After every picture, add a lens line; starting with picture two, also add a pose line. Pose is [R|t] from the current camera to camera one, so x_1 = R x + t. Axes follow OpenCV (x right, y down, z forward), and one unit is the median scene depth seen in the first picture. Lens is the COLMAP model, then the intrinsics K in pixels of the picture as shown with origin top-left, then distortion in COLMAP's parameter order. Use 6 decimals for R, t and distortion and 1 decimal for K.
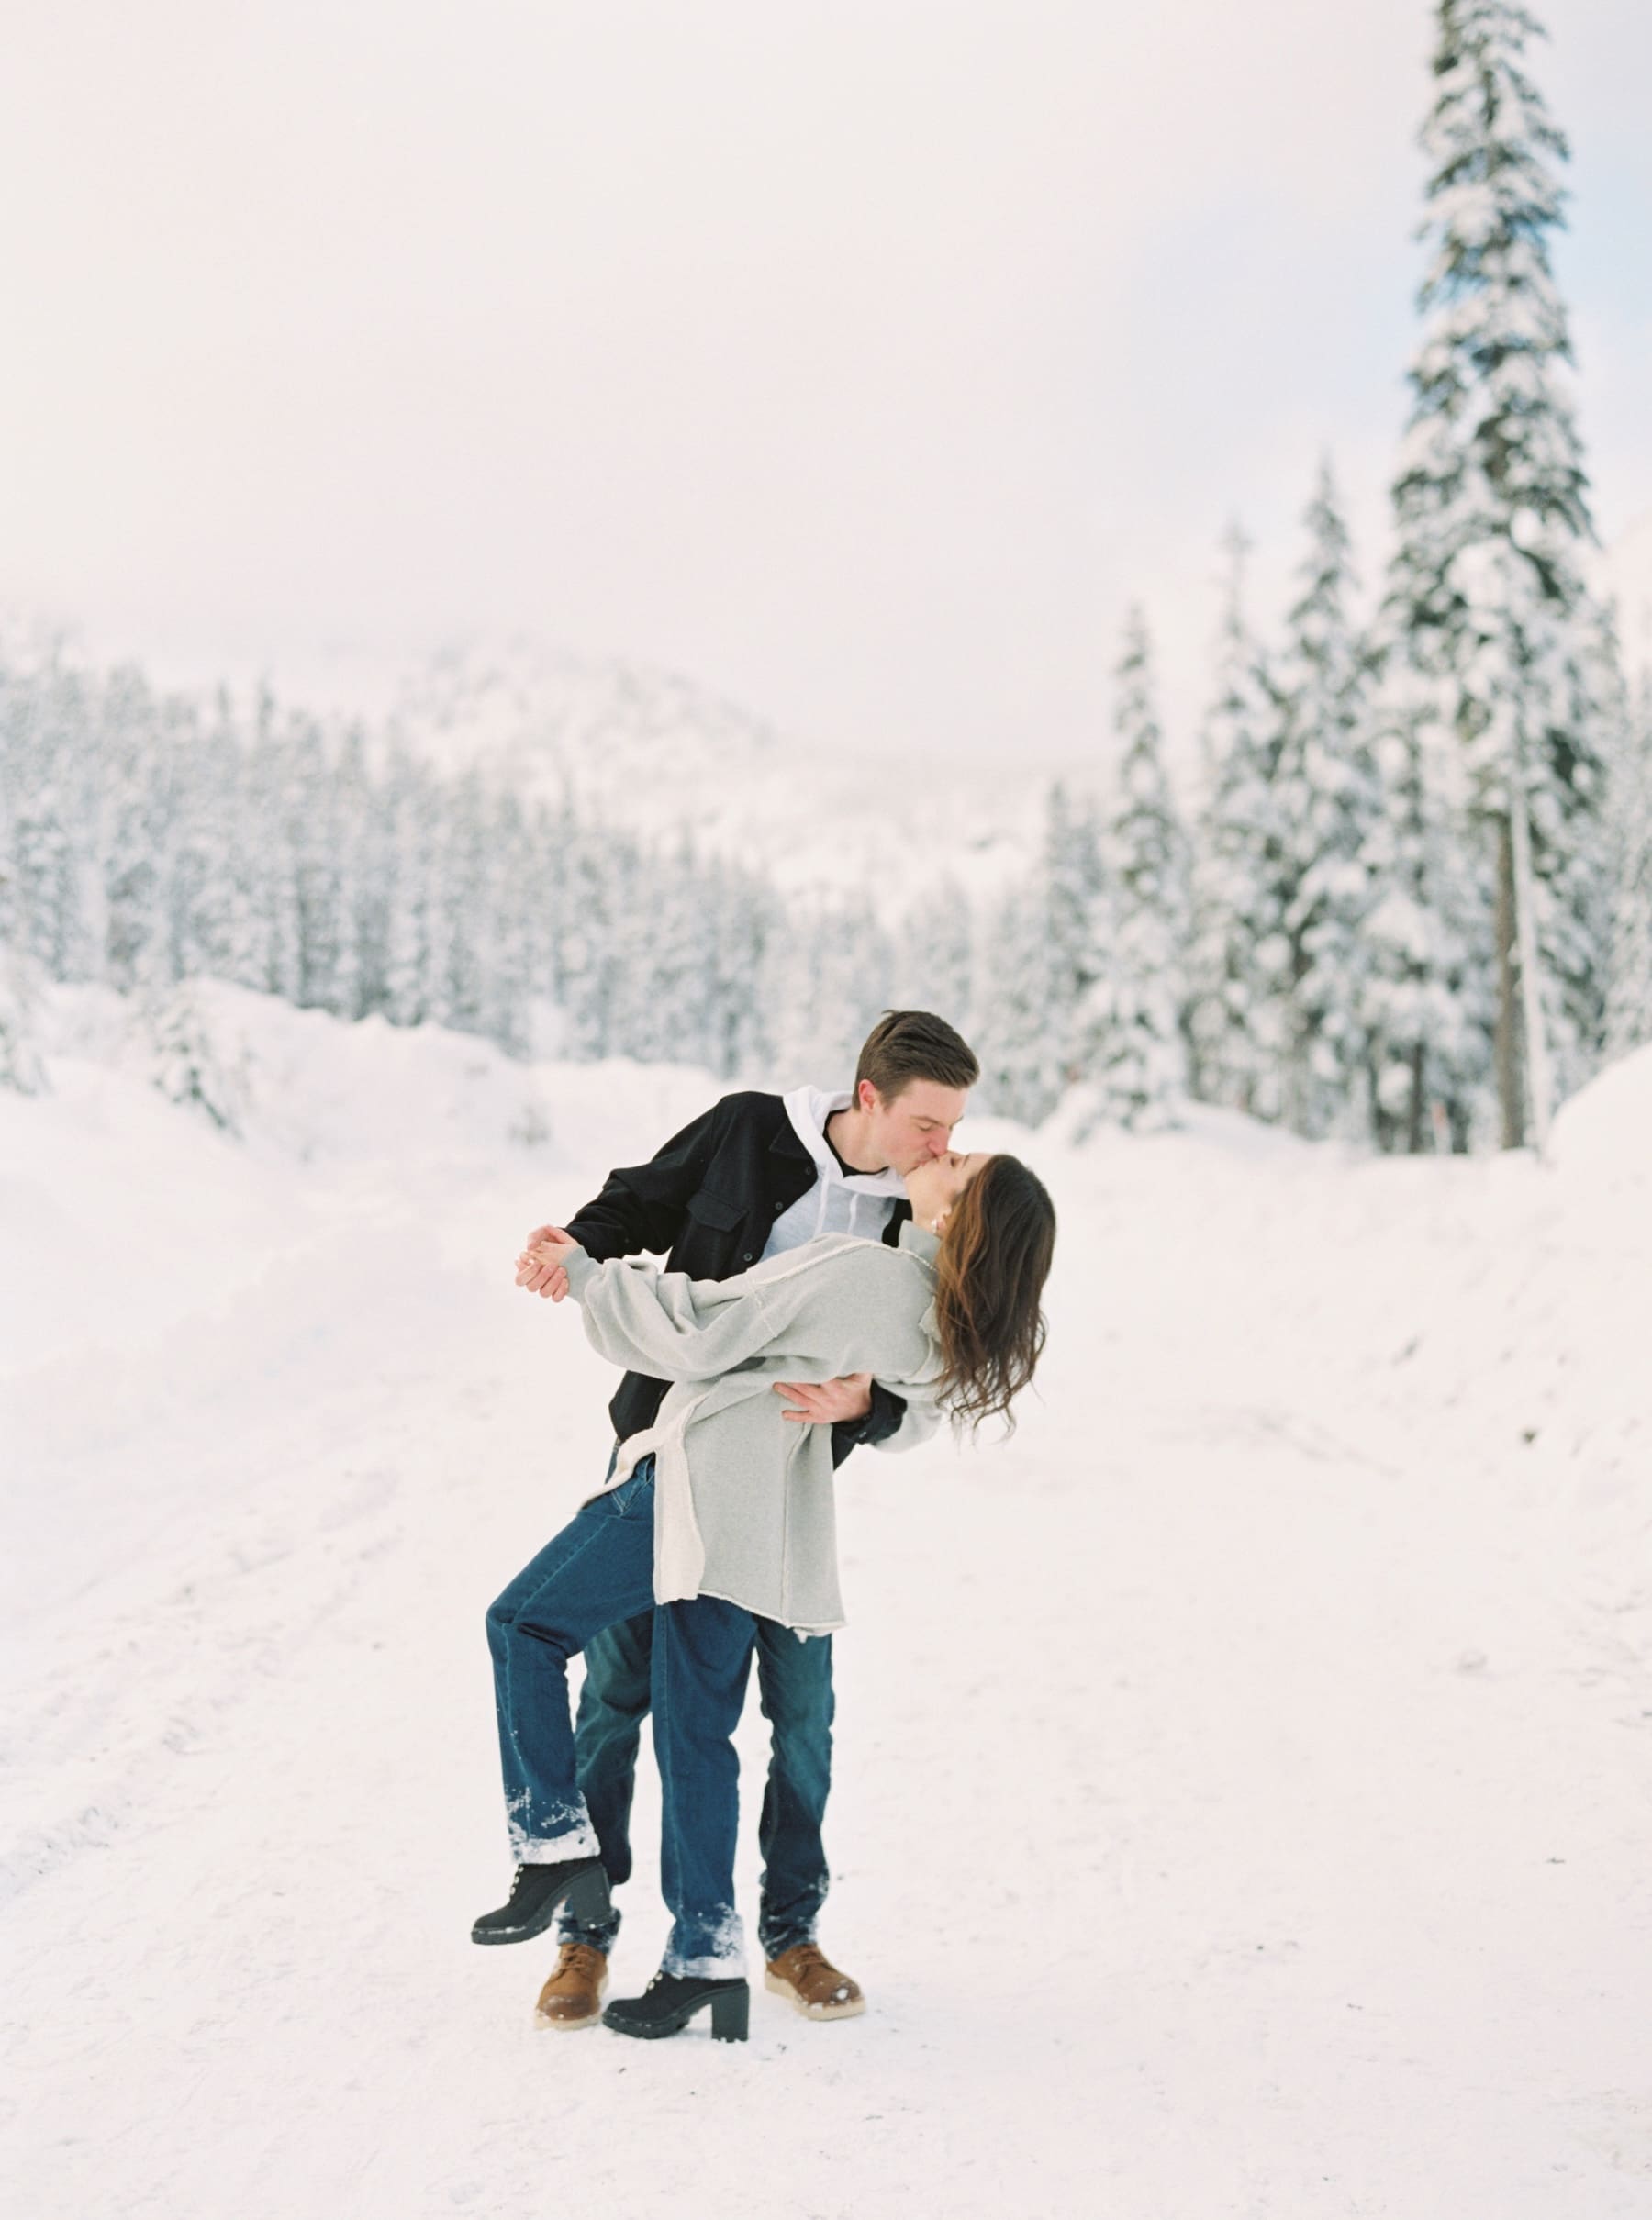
lens RADIAL K [[3856.2, 0, 826.0], [0, 3856.2, 1110.0], [0, 0, 1]] dist [-0.066277, -0.361205]
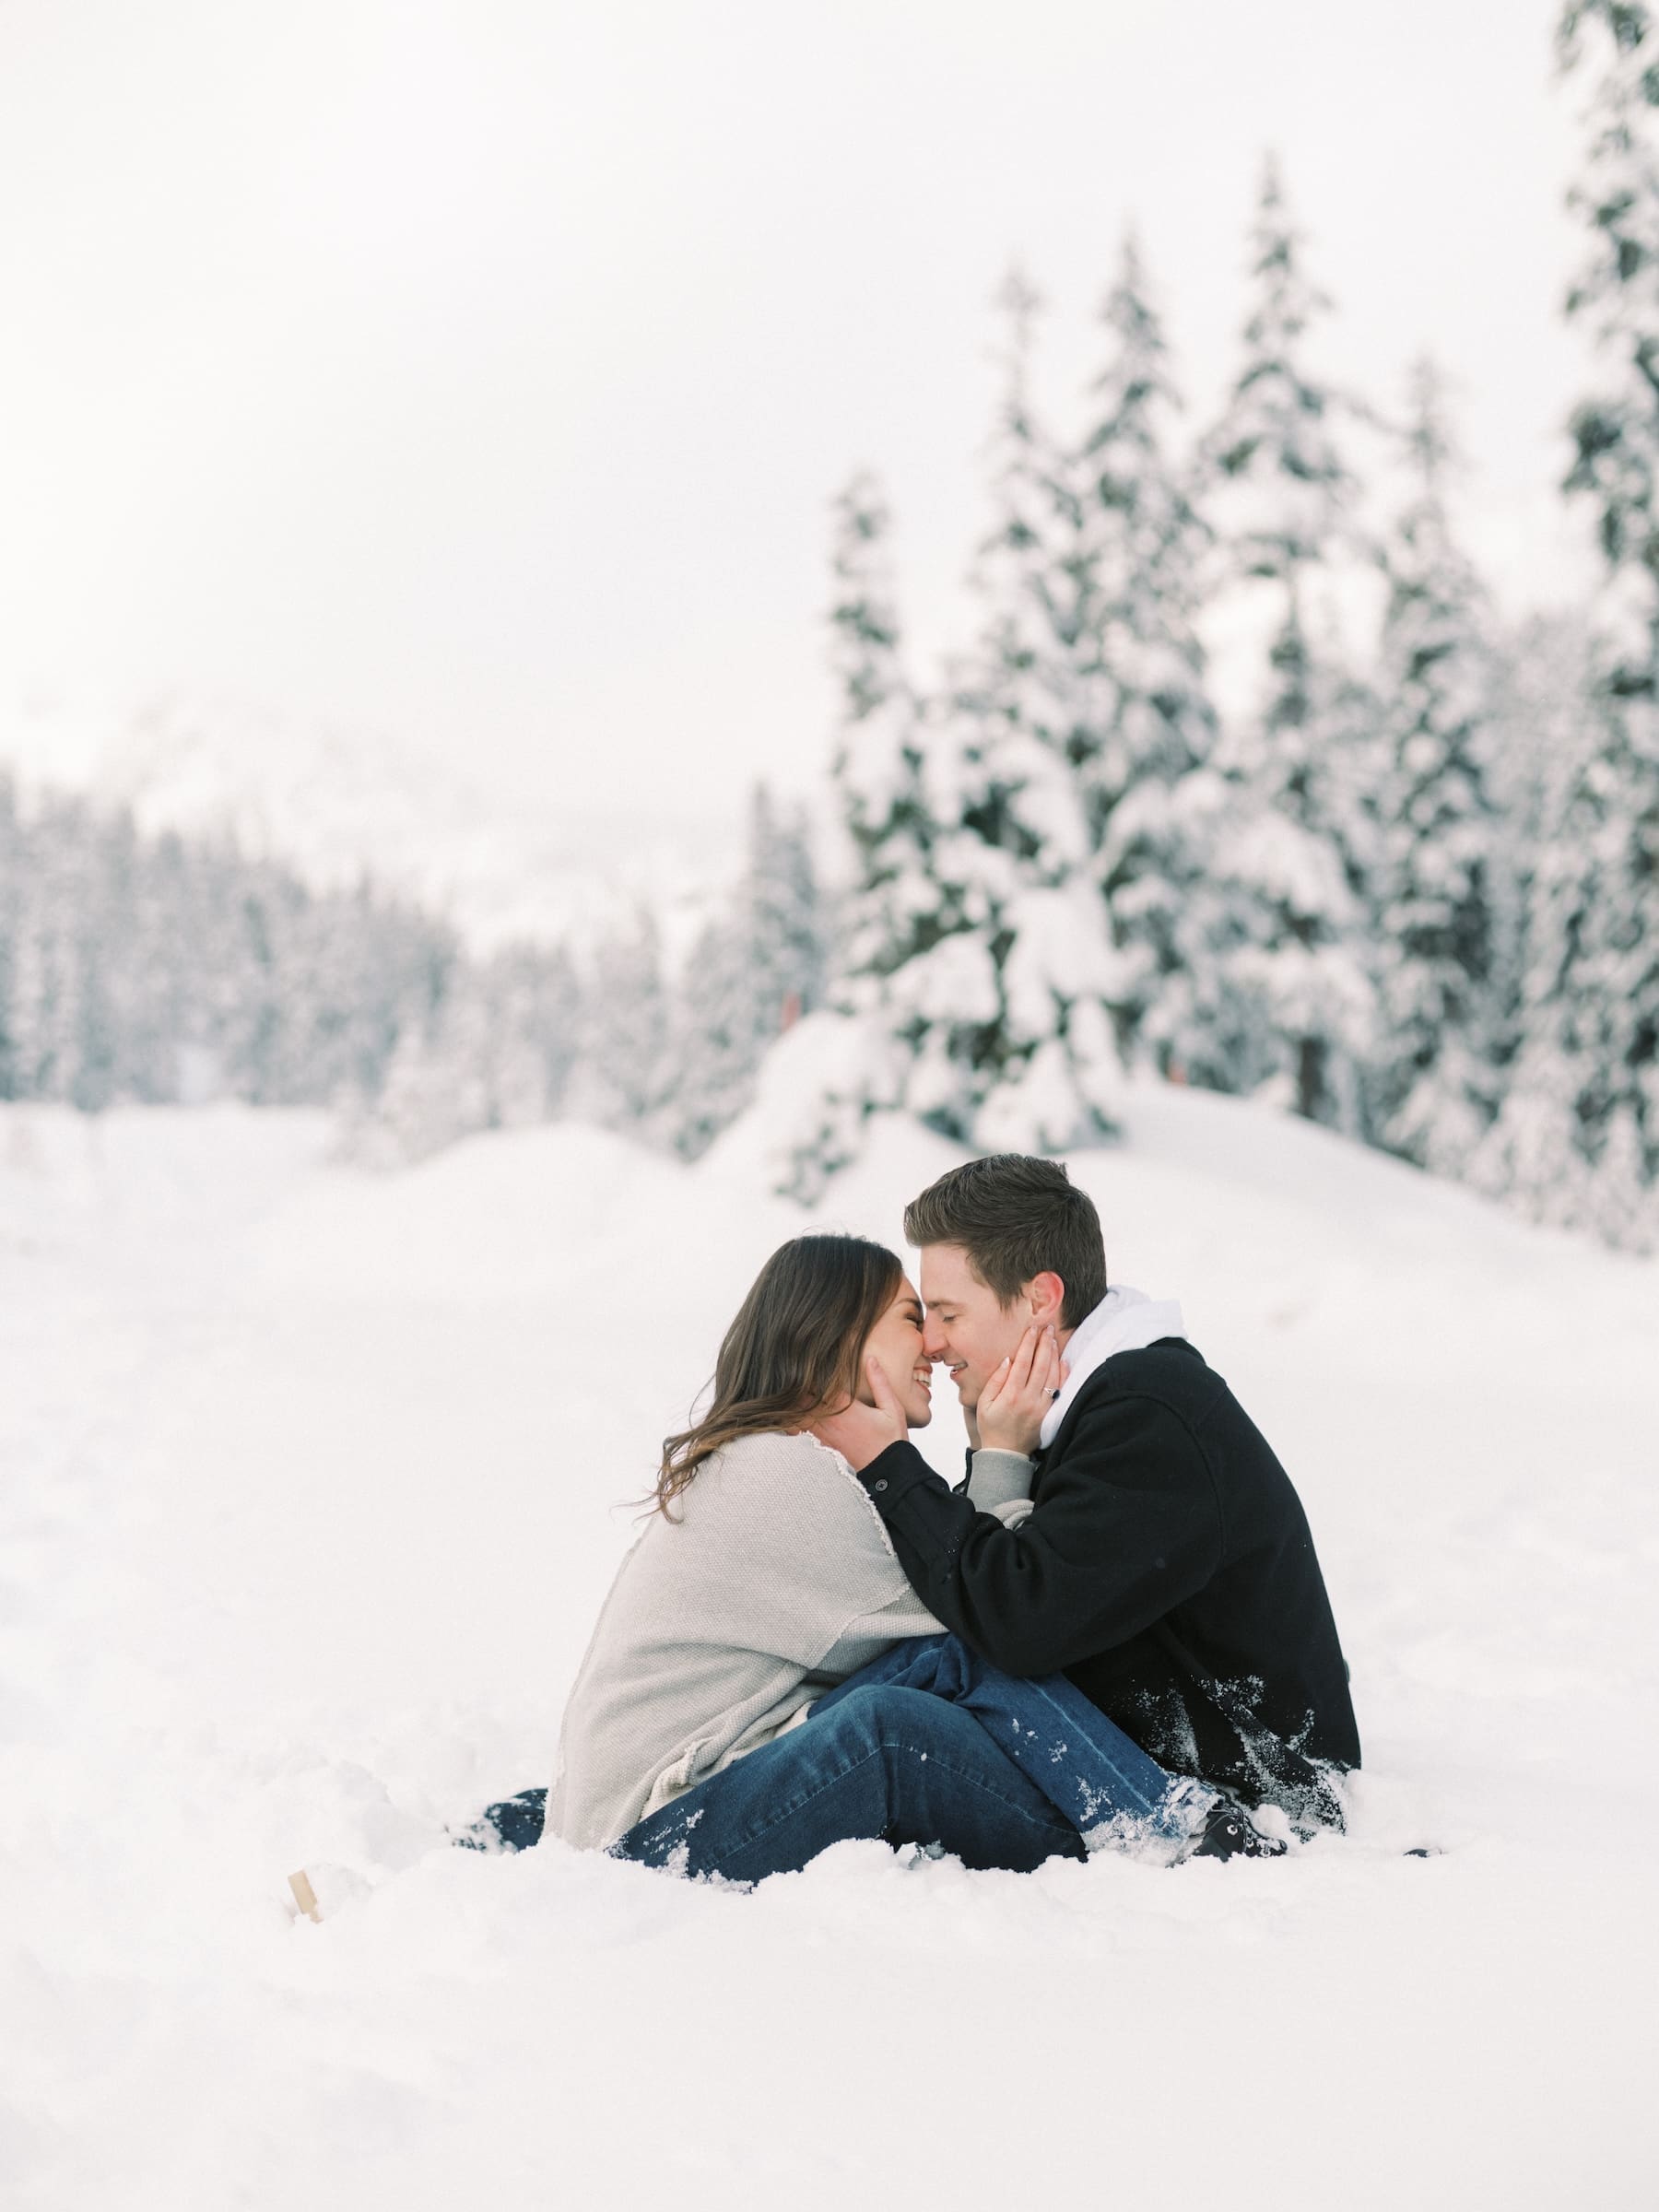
lens RADIAL K [[3744.5, 0, 829.5], [0, 3744.5, 1106.0], [0, 0, 1]] dist [-0.175706, 0.174740]
pose [[0.997029, -0.011207, 0.076206, 0.020874], [0.012489, 0.999788, -0.016380, 0.003138], [-0.076006, 0.017283, 0.996958, 0.328911]]
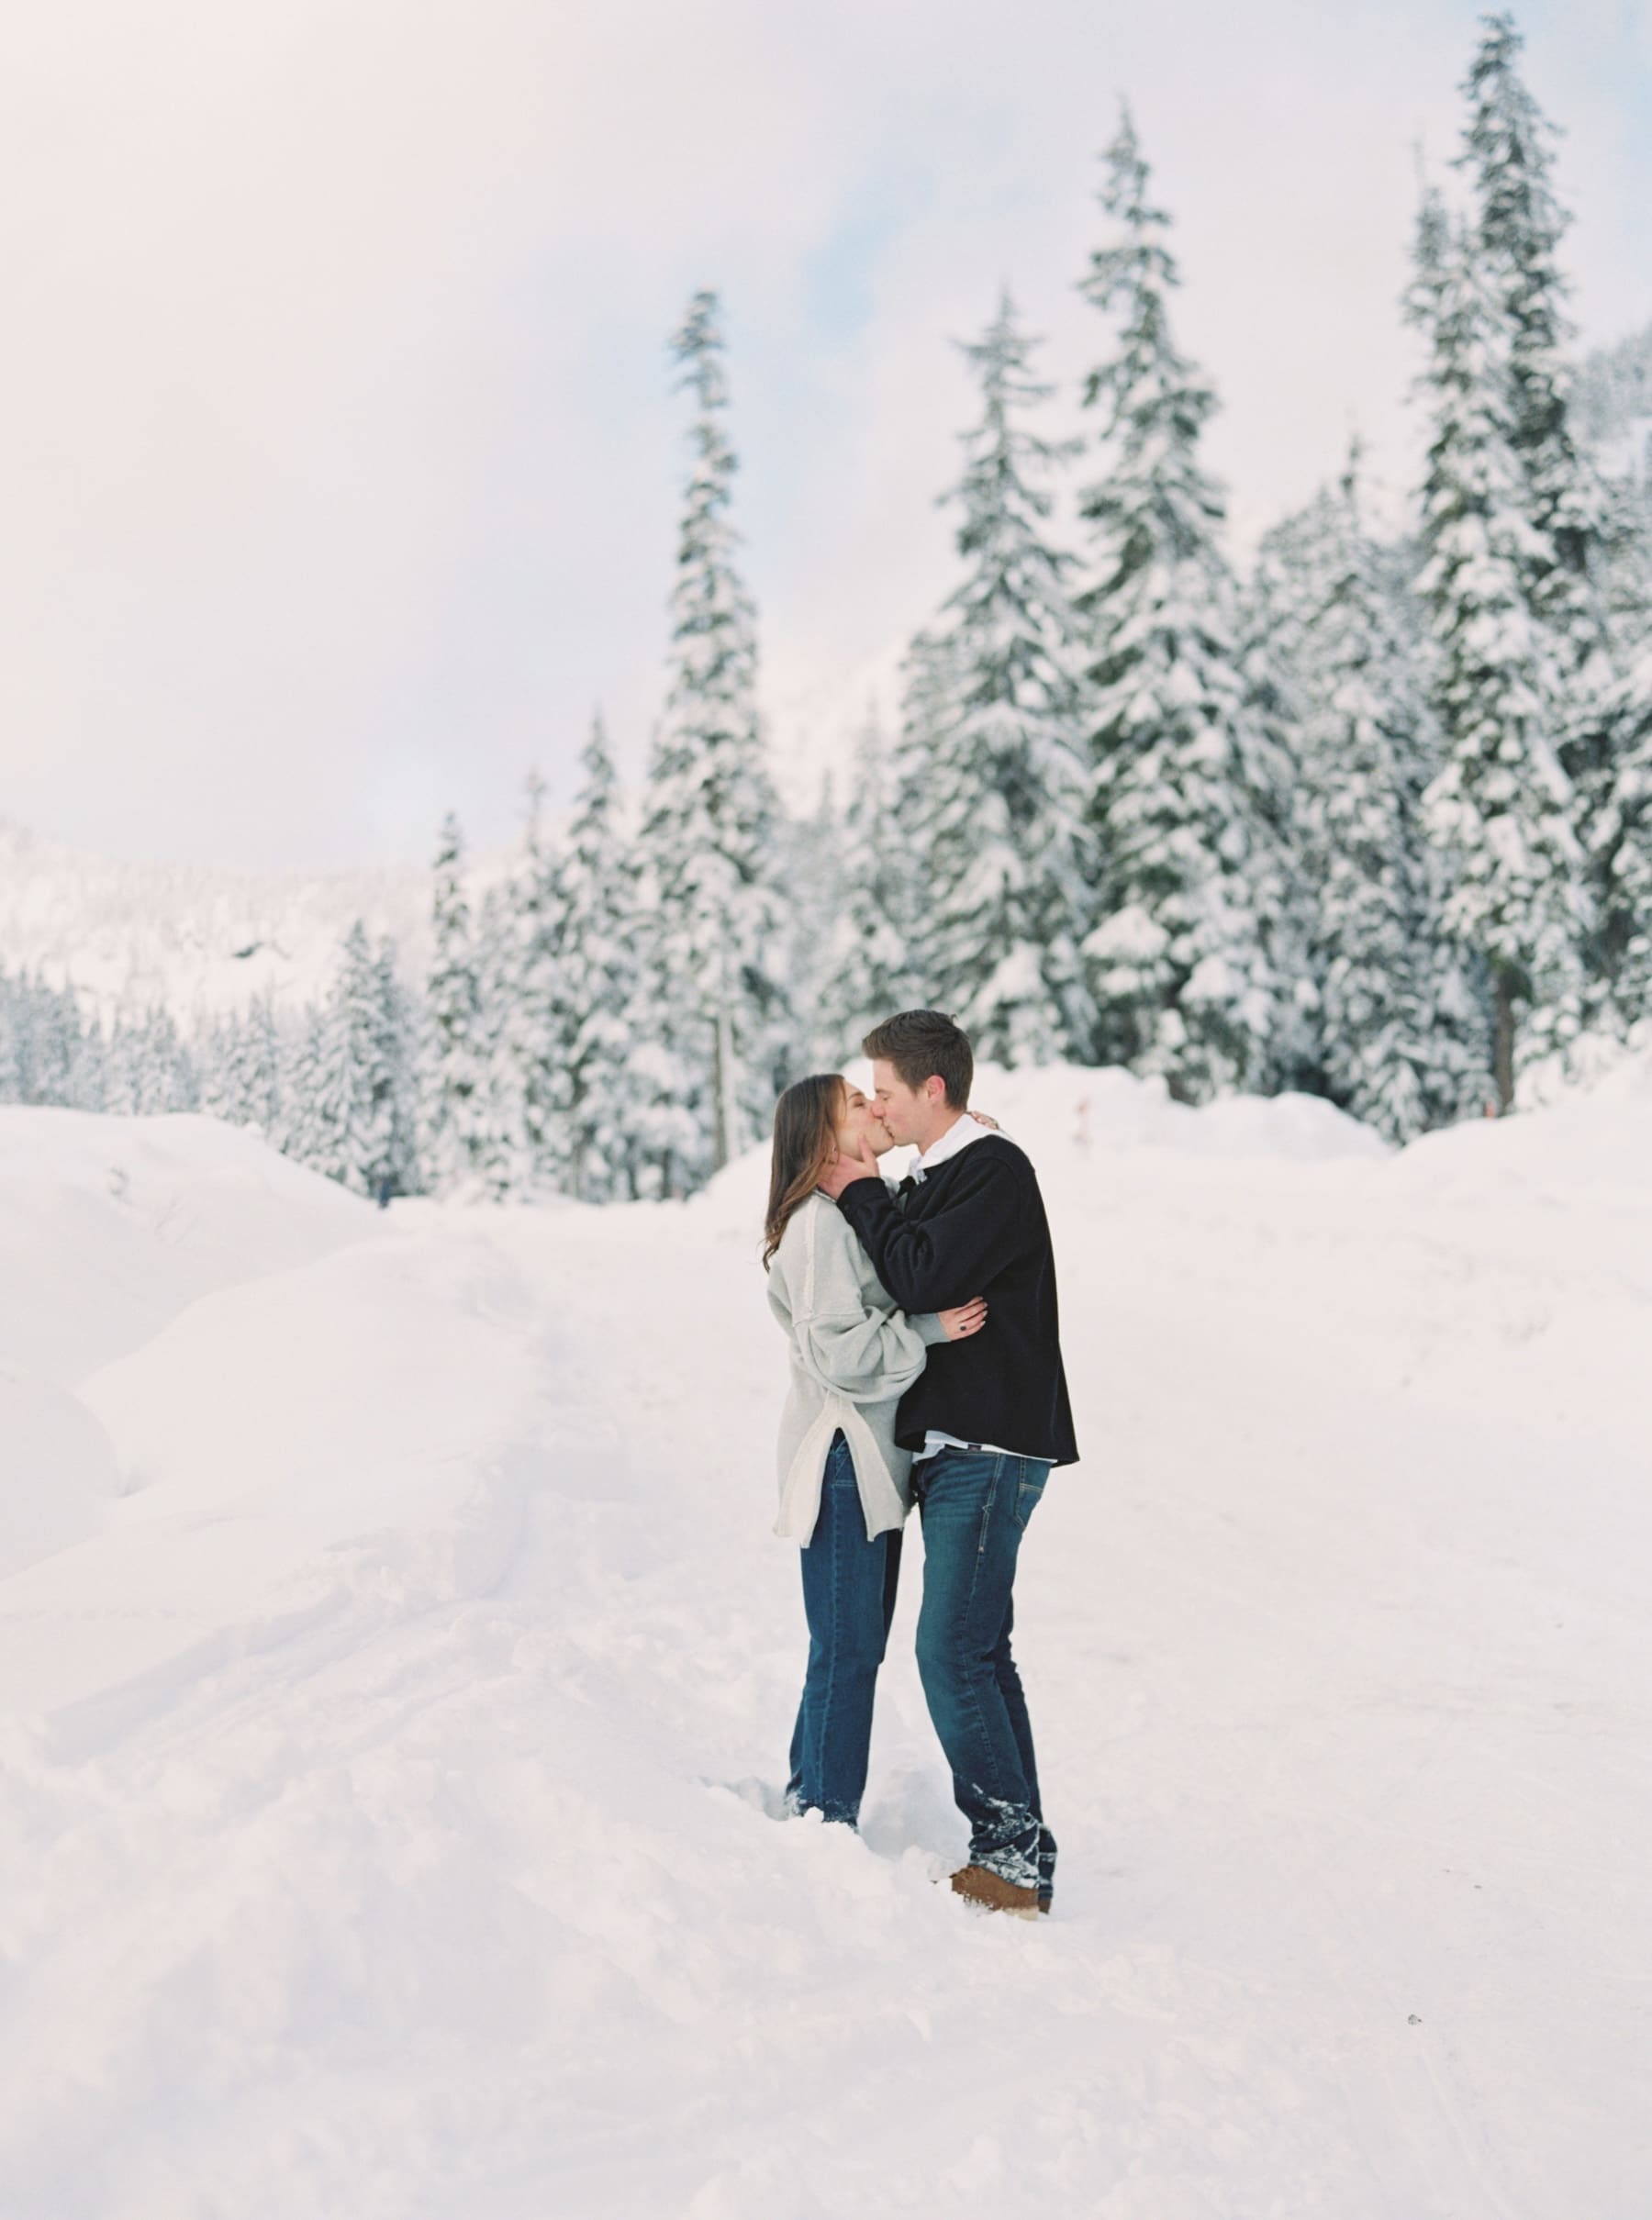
lens RADIAL K [[3856.2, 0, 826.0], [0, 3856.2, 1110.0], [0, 0, 1]] dist [-0.066277, -0.361205]
pose [[0.981182, 0.001130, 0.193084, -0.051906], [0.004004, 0.999649, -0.026194, 0.004291], [-0.193046, 0.026474, 0.980833, -0.335109]]
